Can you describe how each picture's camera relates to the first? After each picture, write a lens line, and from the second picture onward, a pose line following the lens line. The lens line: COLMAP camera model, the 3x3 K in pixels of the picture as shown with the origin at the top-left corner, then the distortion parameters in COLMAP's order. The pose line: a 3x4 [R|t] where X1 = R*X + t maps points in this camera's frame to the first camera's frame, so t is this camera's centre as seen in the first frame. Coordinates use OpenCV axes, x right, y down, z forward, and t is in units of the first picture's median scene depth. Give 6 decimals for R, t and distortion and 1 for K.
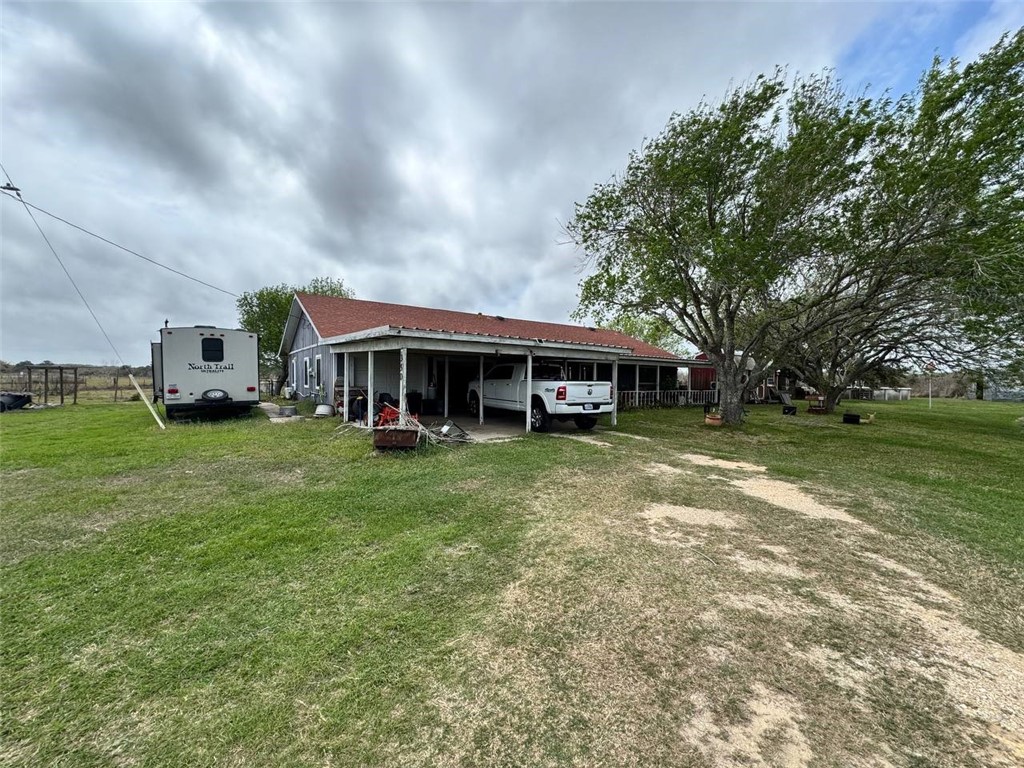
lens RADIAL K [[412.3, 0, 514.0], [0, 412.3, 389.5], [0, 0, 1]] dist [-0.001474, -0.000073]
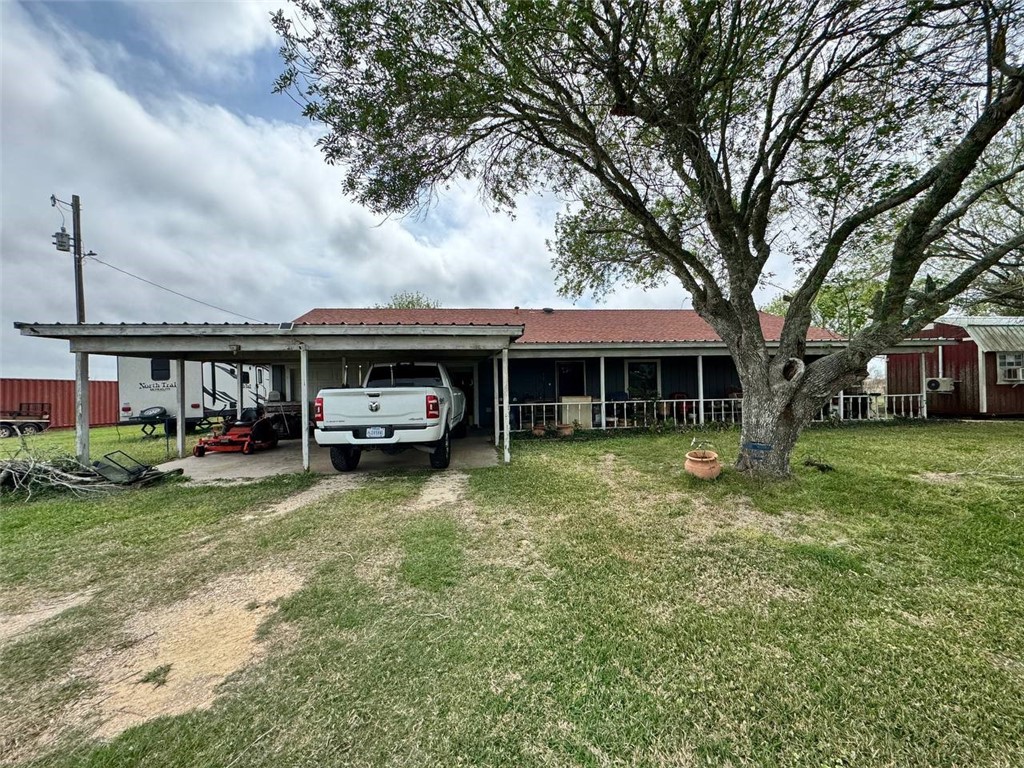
lens RADIAL K [[412.3, 0, 510.7], [0, 412.3, 379.8], [0, 0, 1]] dist [-0.001474, -0.000073]
pose [[0.869854, -0.041648, -0.491547, 0.590717], [0.018922, 0.998513, -0.051118, 0.001640], [0.492946, 0.035164, 0.869349, 0.556683]]
